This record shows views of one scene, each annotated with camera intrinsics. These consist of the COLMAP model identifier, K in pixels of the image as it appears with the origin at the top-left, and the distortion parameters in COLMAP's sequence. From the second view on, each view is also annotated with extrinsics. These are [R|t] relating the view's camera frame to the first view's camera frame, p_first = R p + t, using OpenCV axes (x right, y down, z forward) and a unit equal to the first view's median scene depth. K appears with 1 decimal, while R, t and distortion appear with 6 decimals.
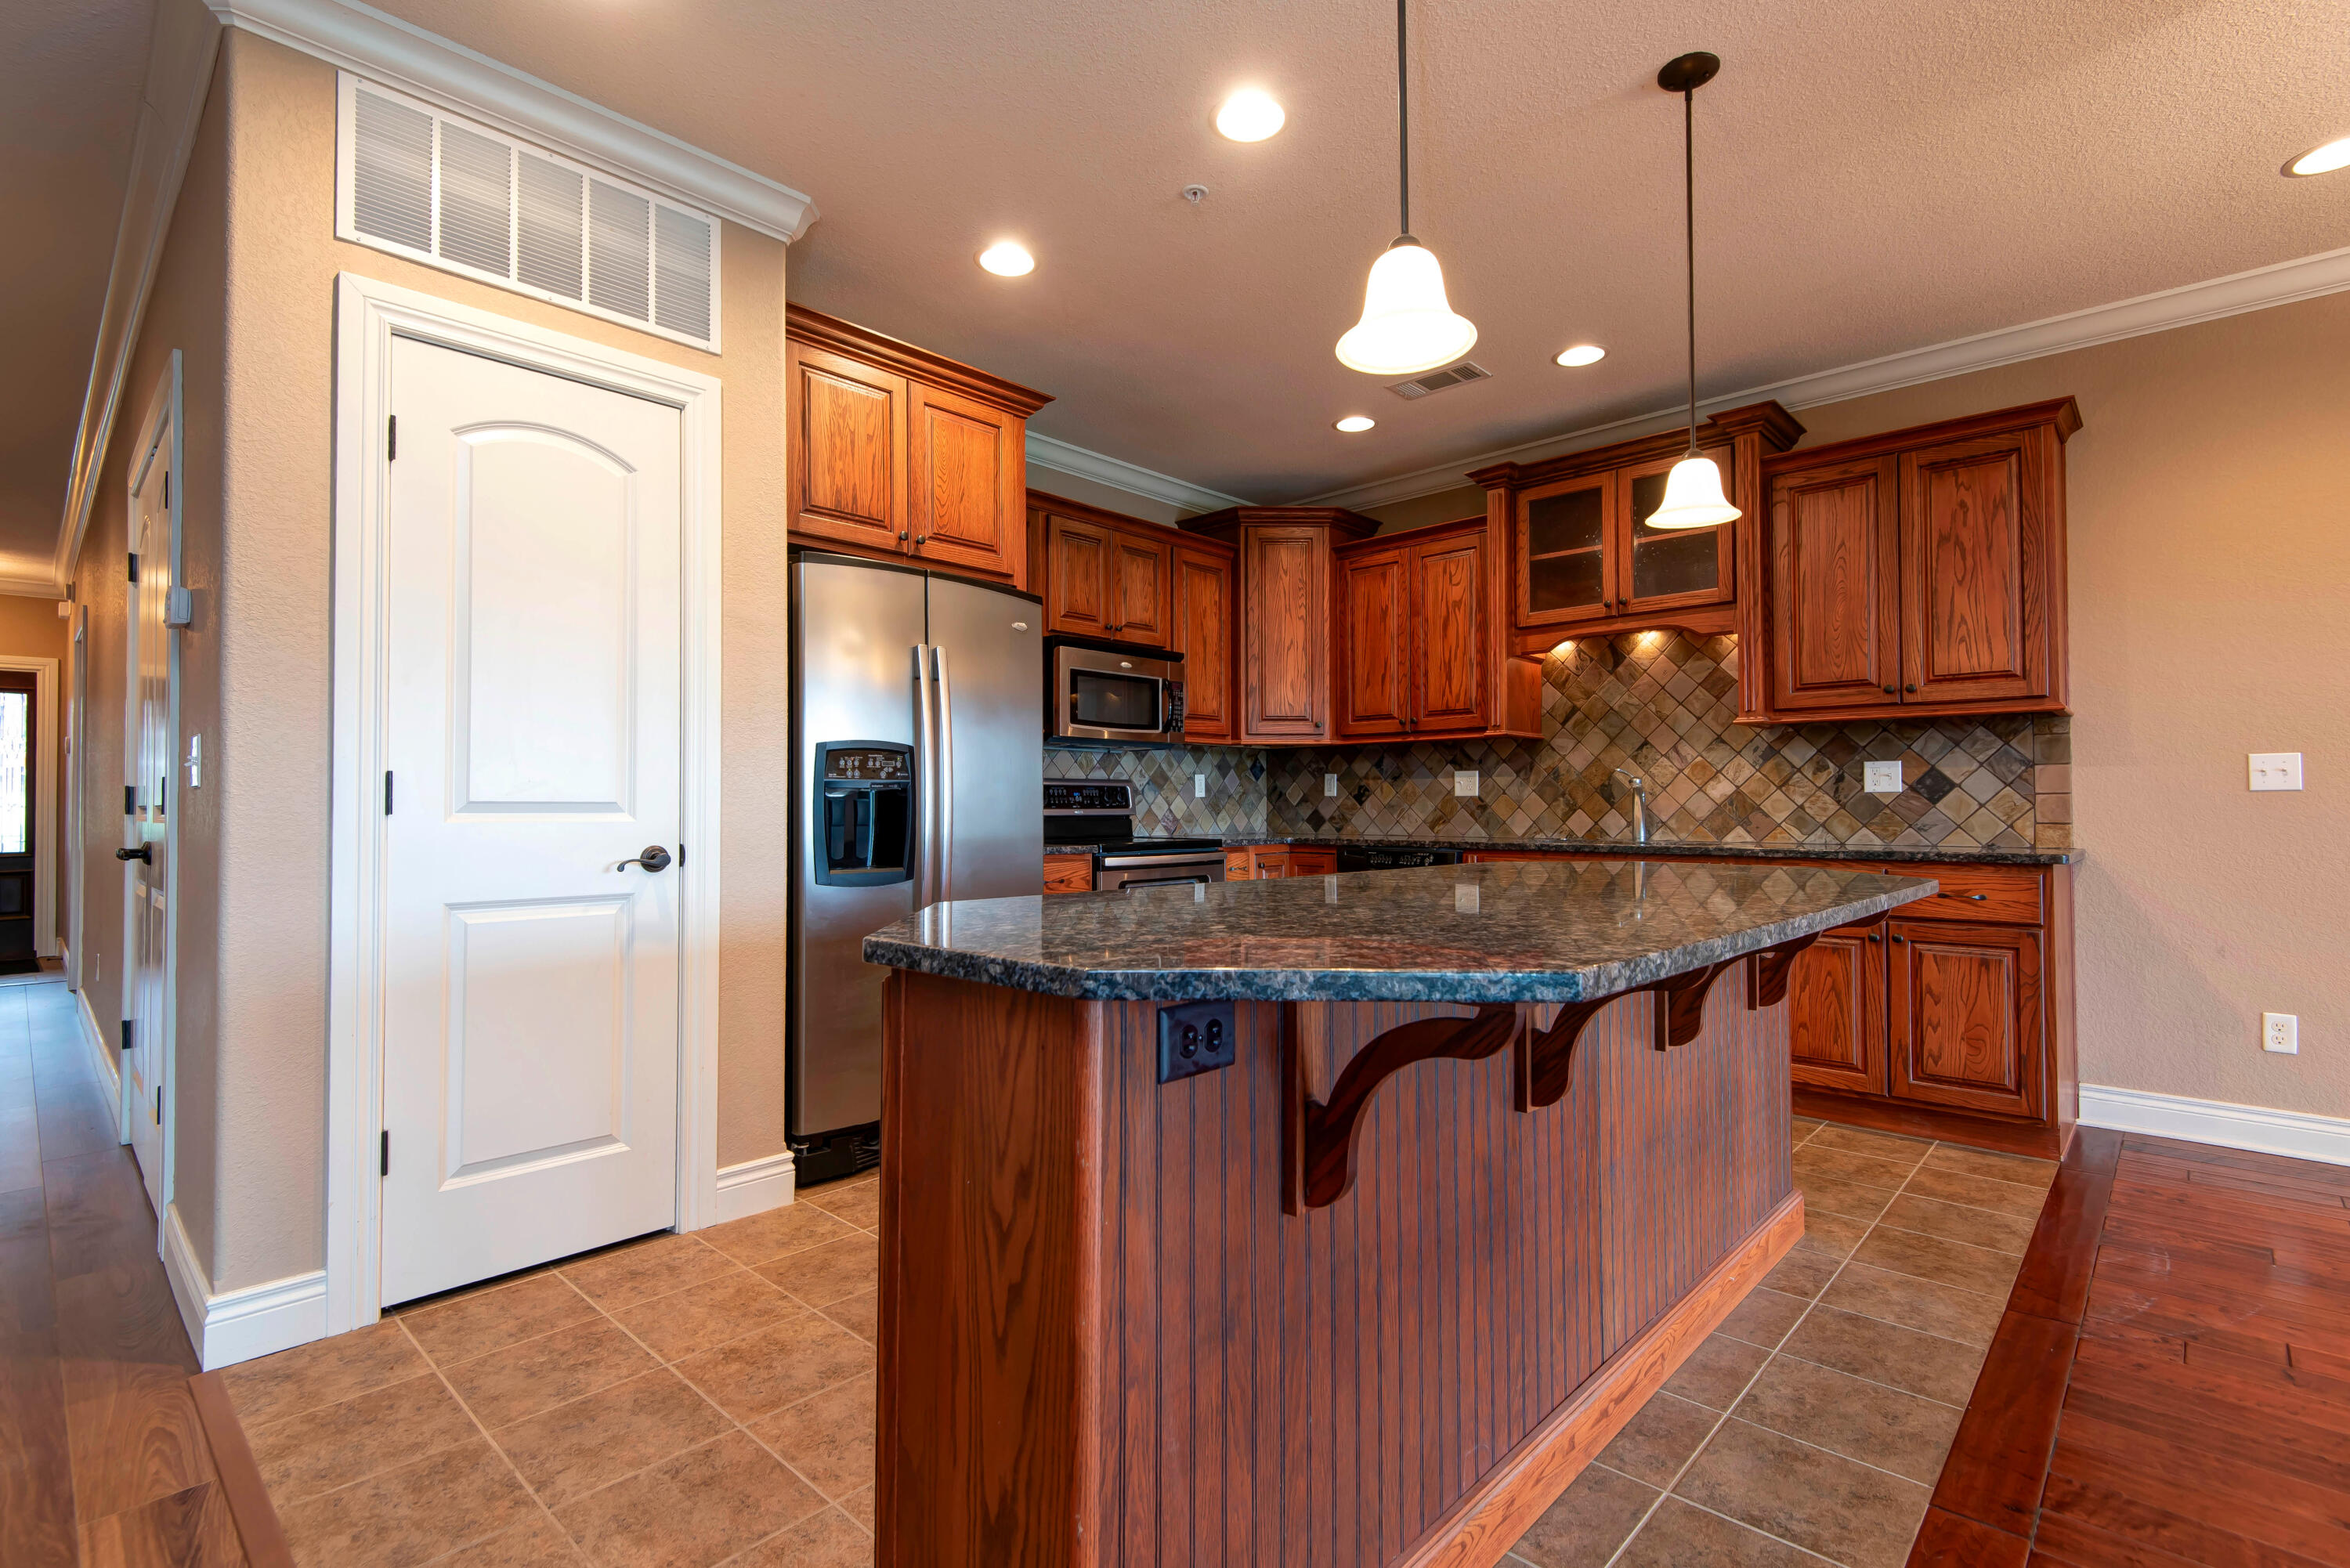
lens RADIAL K [[1089.8, 0, 1260.3], [0, 1089.8, 786.2], [0, 0, 1]] dist [0.001184, -0.000851]
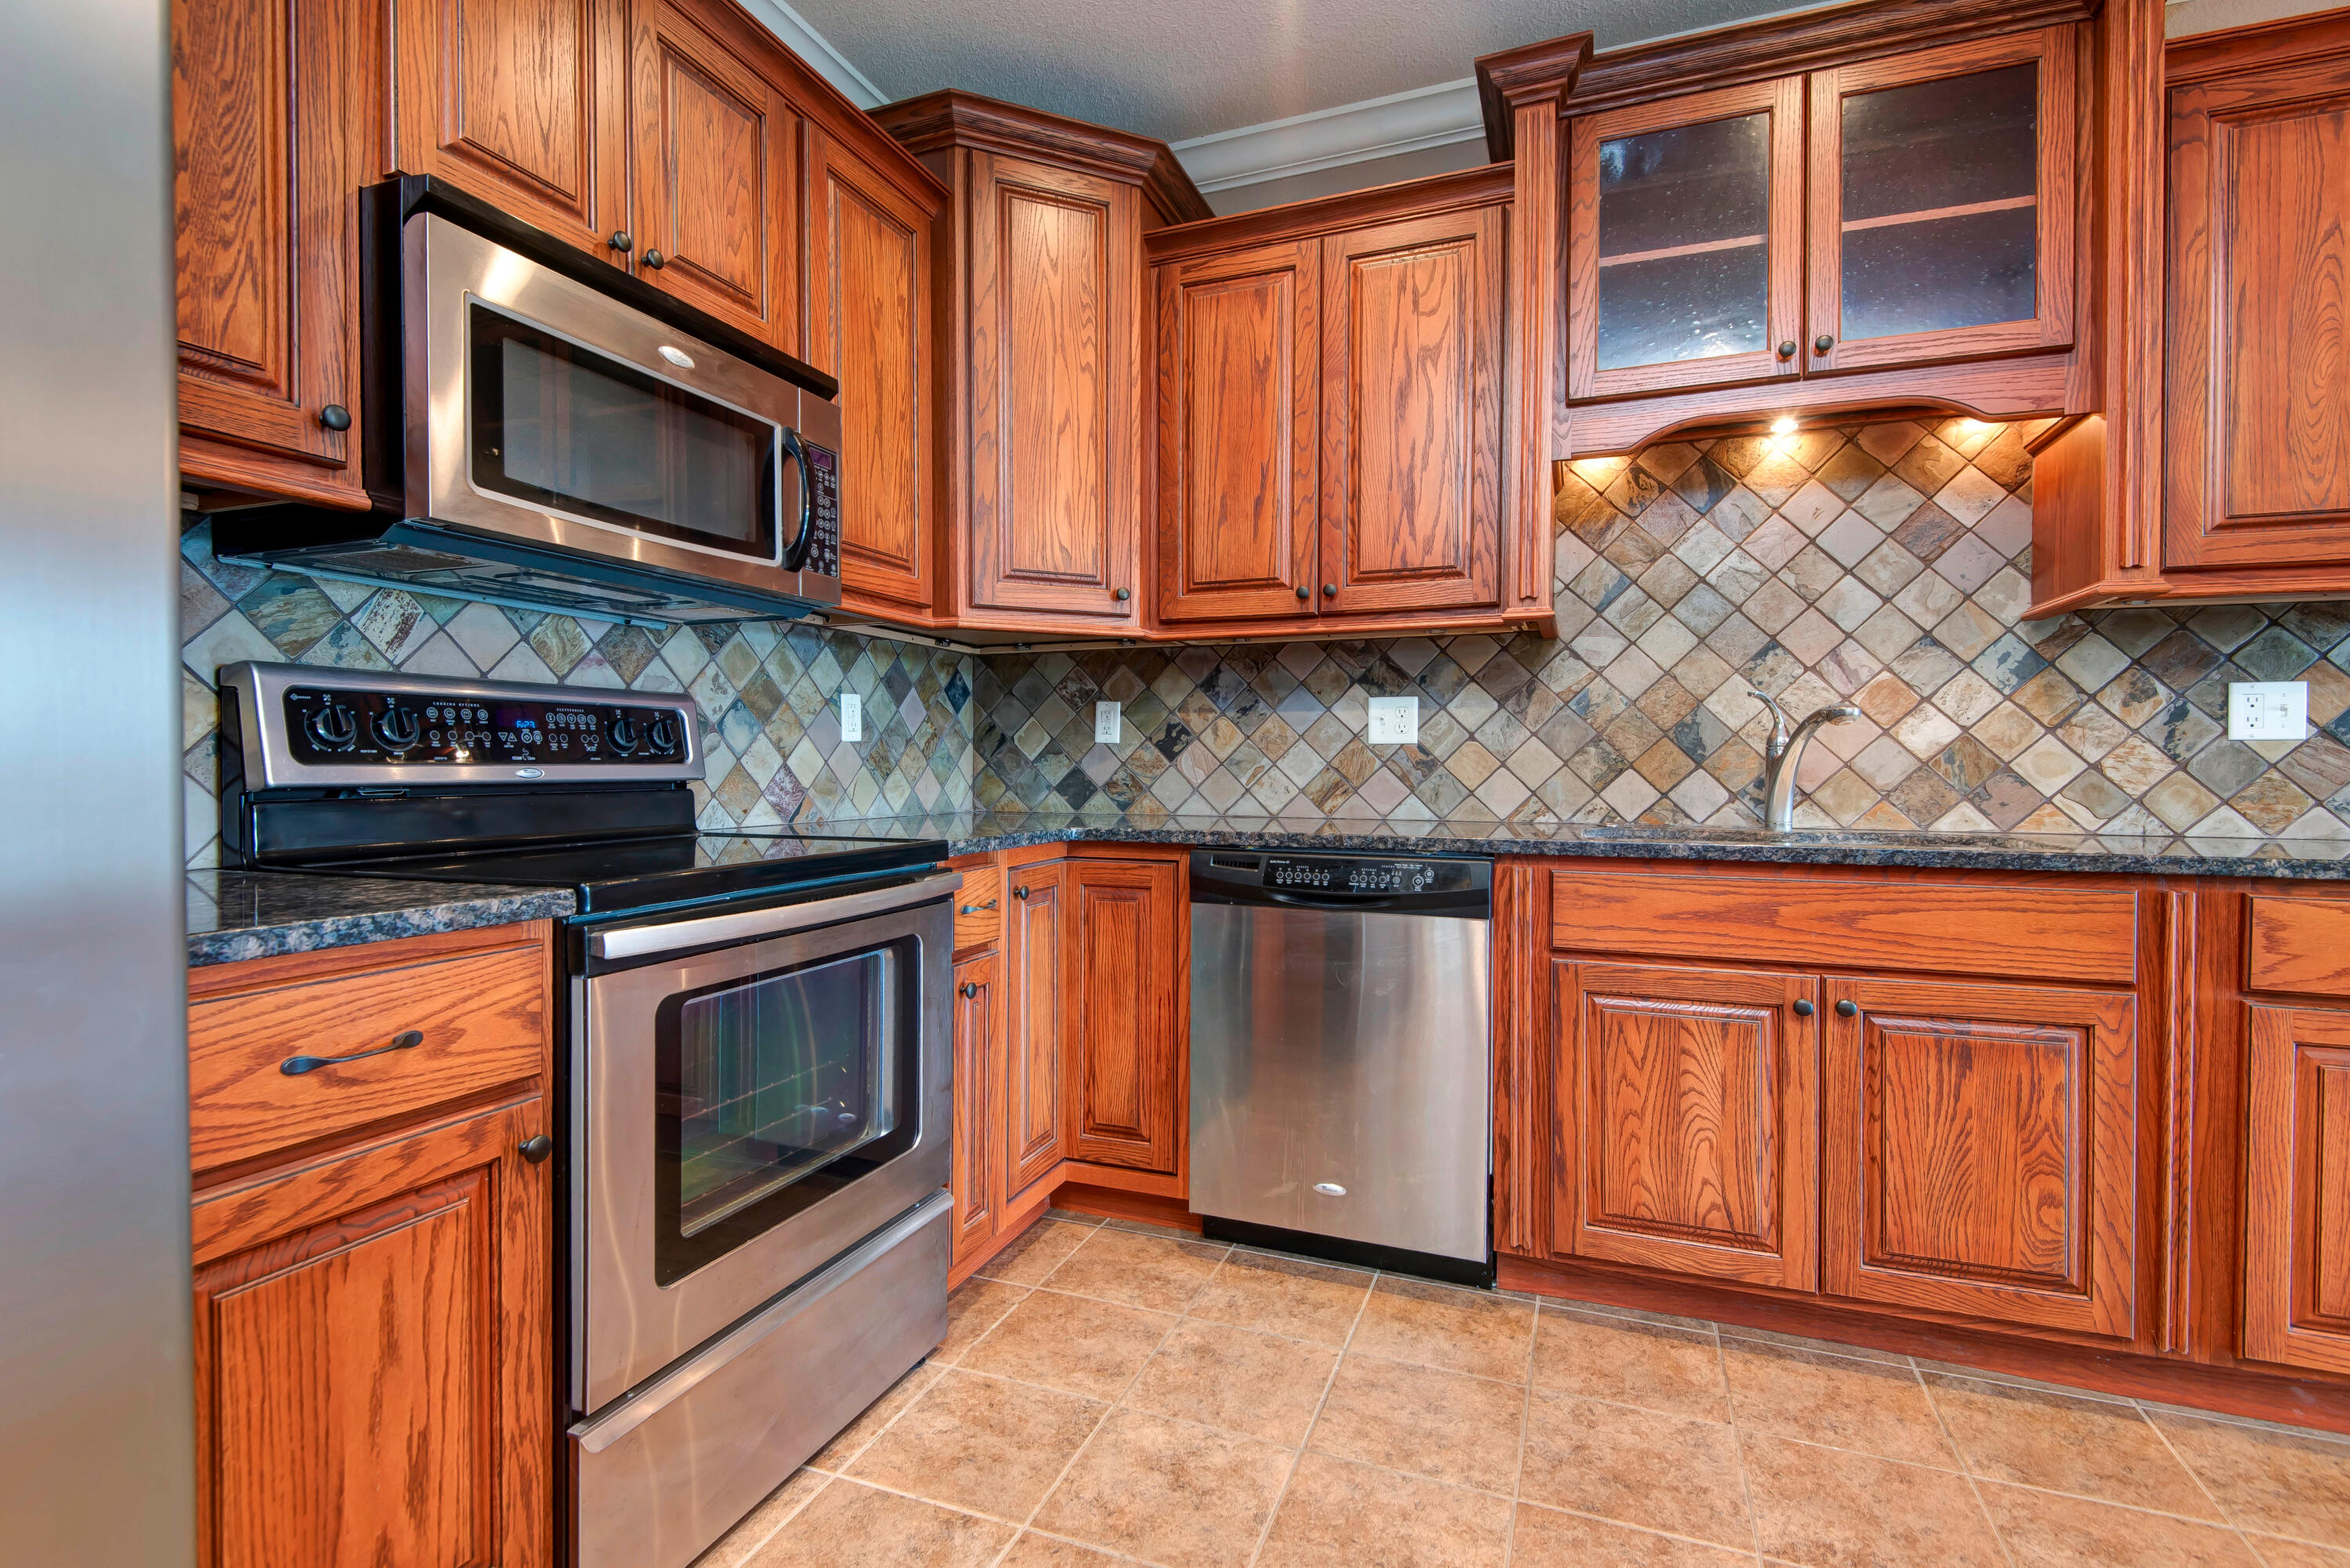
lens RADIAL K [[1089.8, 0, 1260.3], [0, 1089.8, 786.2], [0, 0, 1]] dist [0.001184, -0.000851]
pose [[0.931970, -0.002819, 0.362525, -0.069953], [-0.011033, 0.999286, 0.036134, 0.011853], [-0.362368, -0.037675, 0.931273, 0.555444]]
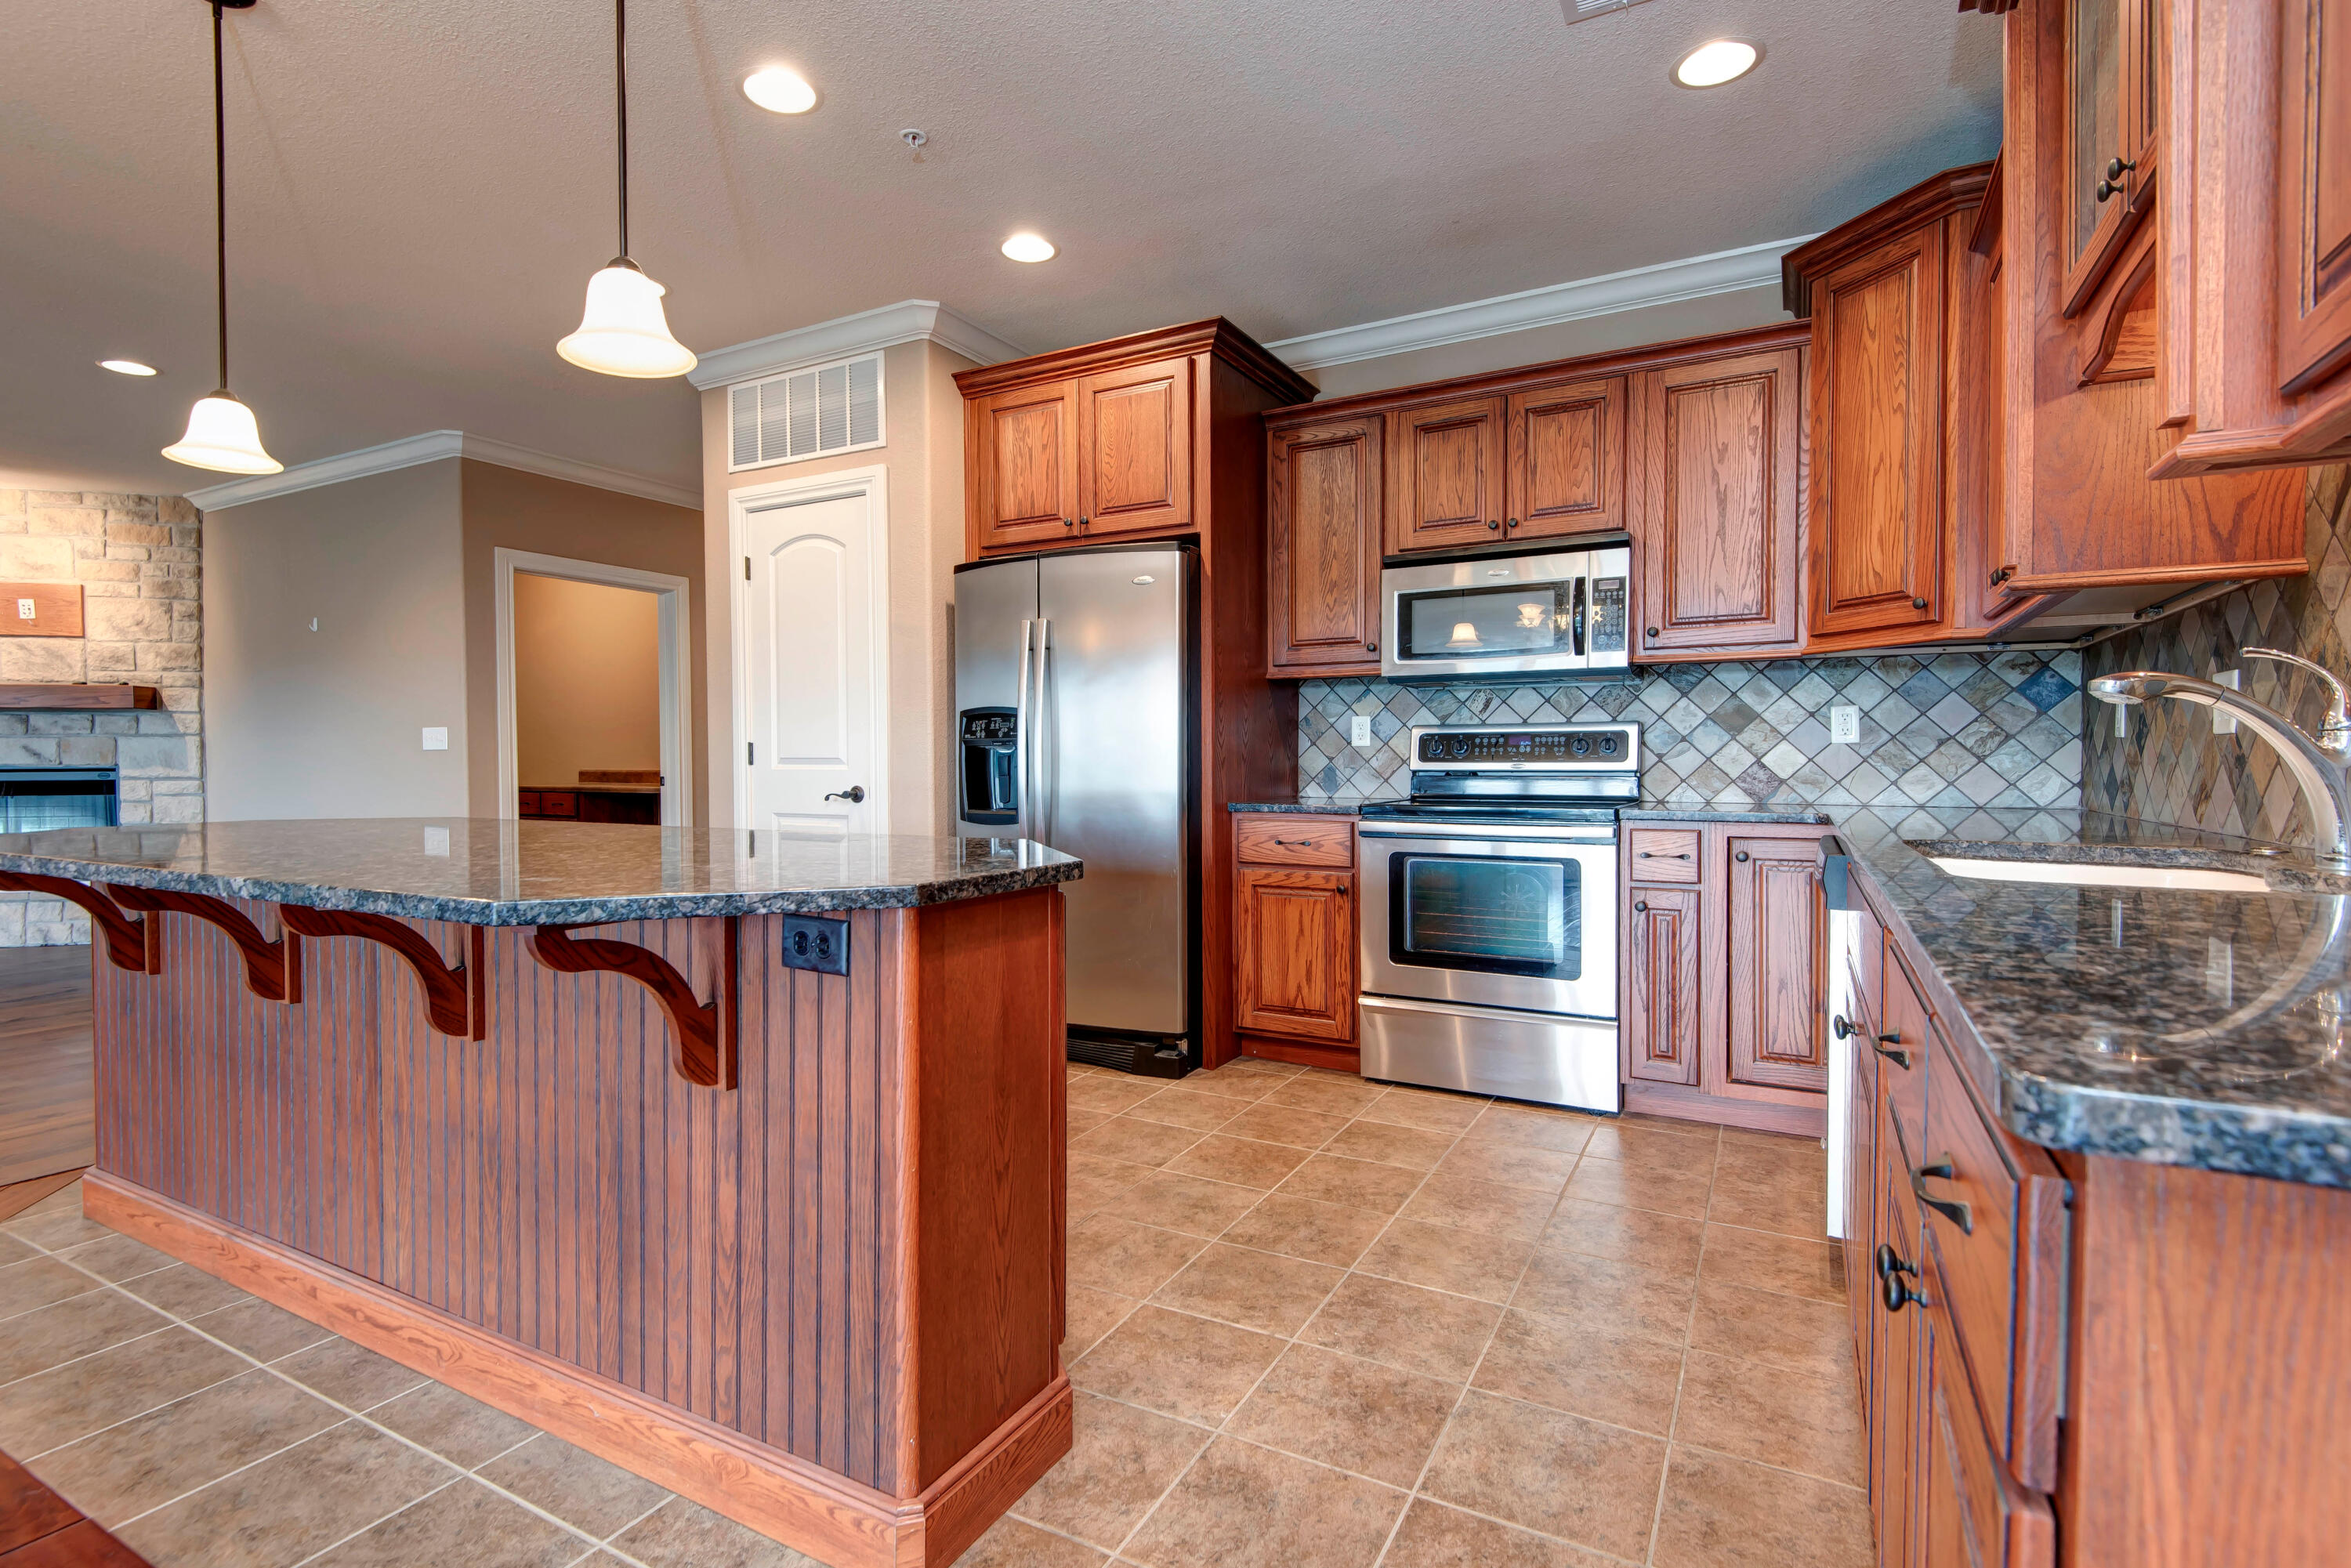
lens RADIAL K [[1123.4, 0, 1111.3], [0, 1123.4, 778.8], [0, 0, 1]] dist [0.024829, -0.007562]
pose [[0.191697, 0.014263, -0.981351, 0.555767], [0.020121, 0.999627, 0.018459, 0.011430], [0.981248, -0.023284, 0.191338, 0.541748]]
